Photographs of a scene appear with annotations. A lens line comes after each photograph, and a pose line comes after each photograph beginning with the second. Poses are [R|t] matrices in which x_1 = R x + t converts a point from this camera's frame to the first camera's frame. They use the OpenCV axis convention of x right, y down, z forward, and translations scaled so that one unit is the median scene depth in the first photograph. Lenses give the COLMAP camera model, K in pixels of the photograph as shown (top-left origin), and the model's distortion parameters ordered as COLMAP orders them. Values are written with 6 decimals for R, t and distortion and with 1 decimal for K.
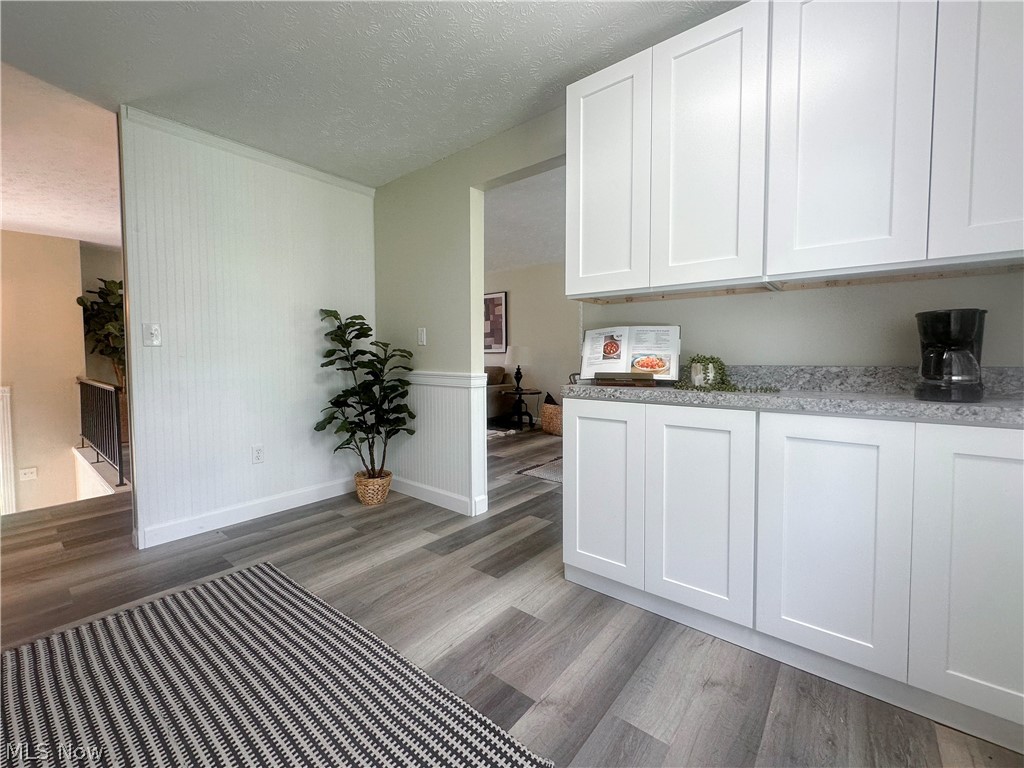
lens RADIAL K [[429.9, 0, 510.7], [0, 429.9, 371.6], [0, 0, 1]] dist [-0.001150, -0.000223]
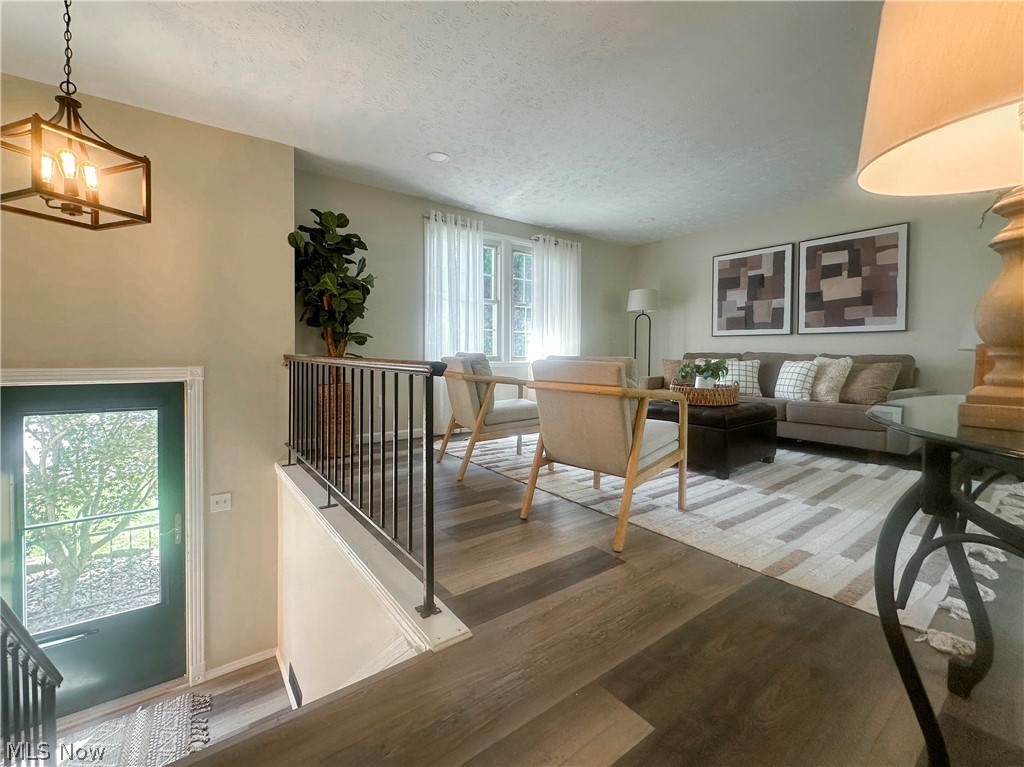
lens RADIAL K [[445.7, 0, 505.9], [0, 445.7, 366.2], [0, 0, 1]] dist [-0.000116, 0.000212]
pose [[0.967348, 0.019585, -0.252693, -1.044962], [-0.023579, 0.999640, -0.012785, 0.060508], [0.252352, 0.018326, 0.967462, 0.874017]]
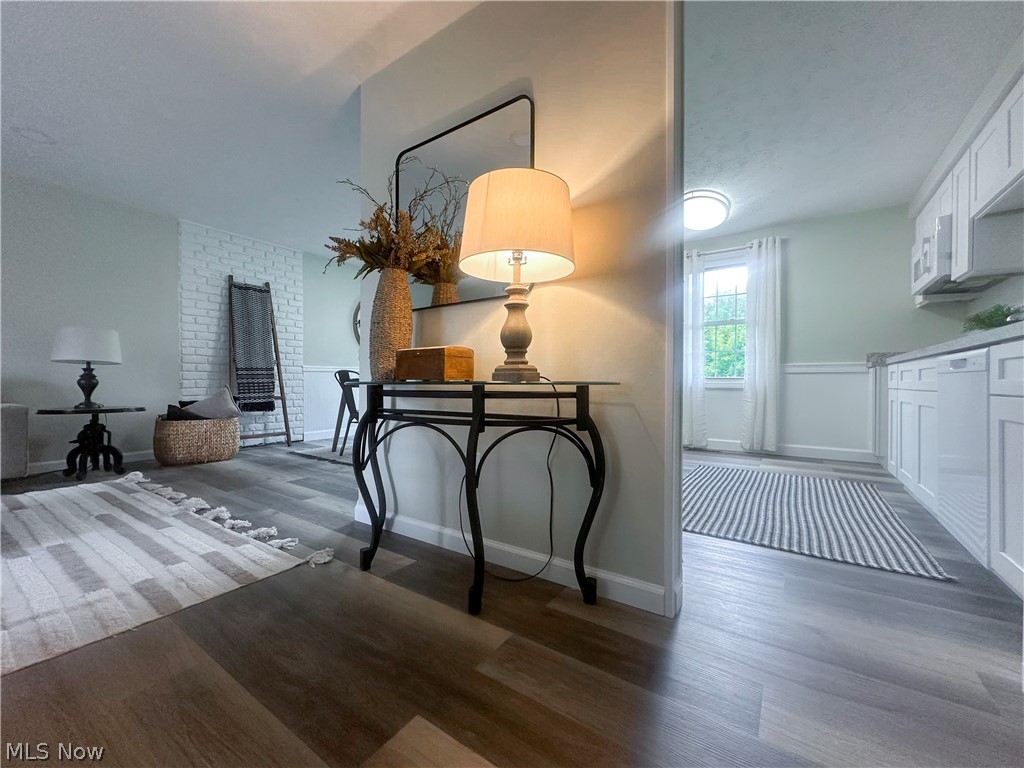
lens RADIAL K [[412.1, 0, 512.0], [0, 412.1, 384.0], [0, 0, 1]] dist [-0.000904, -0.000184]
pose [[-0.086969, 0.002624, 0.996208, -1.410005], [0.040213, 0.999191, 0.000879, 0.087166], [-0.995399, 0.040137, -0.087004, 1.264070]]
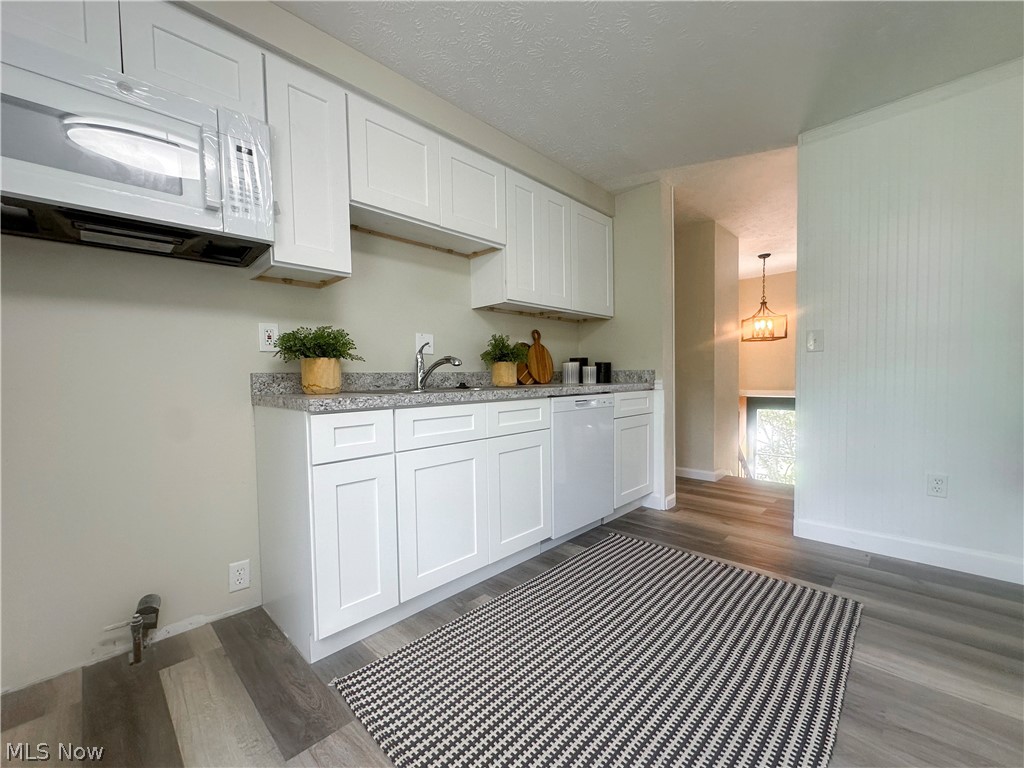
lens RADIAL K [[422.6, 0, 513.7], [0, 422.6, 394.9], [0, 0, 1]] dist [0.001069, 0.000059]
pose [[-0.084567, 0.049699, -0.995178, 0.268380], [-0.024964, 0.998336, 0.051978, 0.011732], [0.996105, 0.029240, -0.083186, 0.356516]]
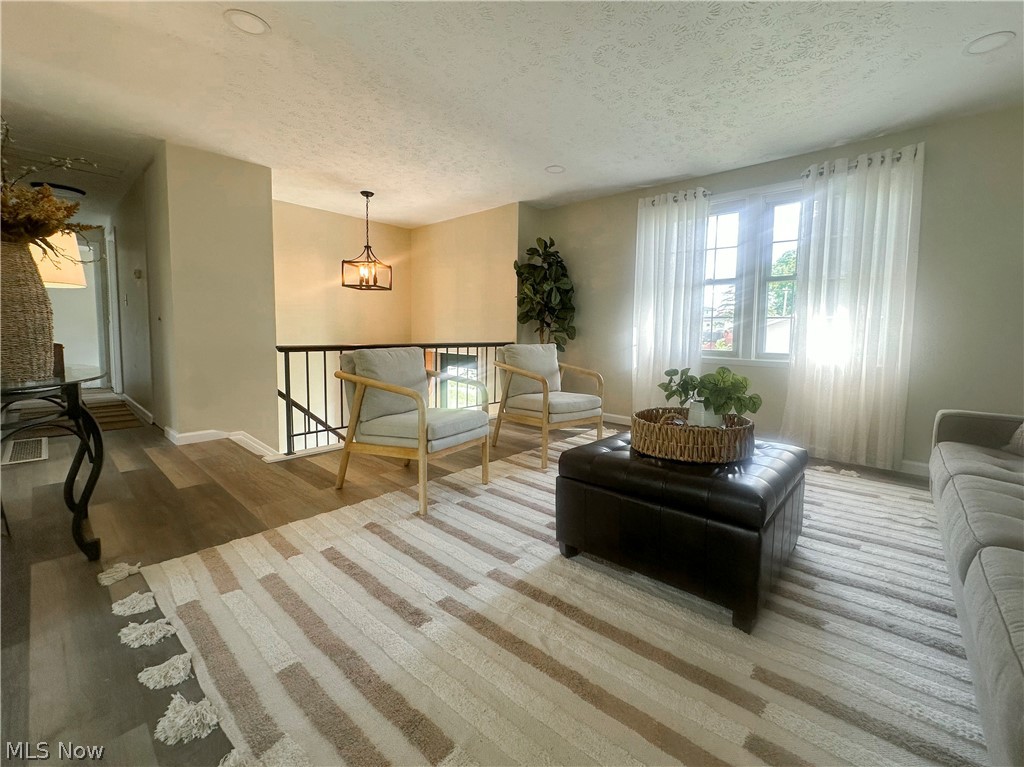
lens RADIAL K [[432.2, 0, 535.7], [0, 432.2, 363.6], [0, 0, 1]] dist [-0.002458, -0.000483]
pose [[-0.032925, 0.081691, -0.996114, -0.002221], [-0.060768, 0.994647, 0.083580, -0.053095], [0.997609, 0.063284, -0.027784, 2.220925]]
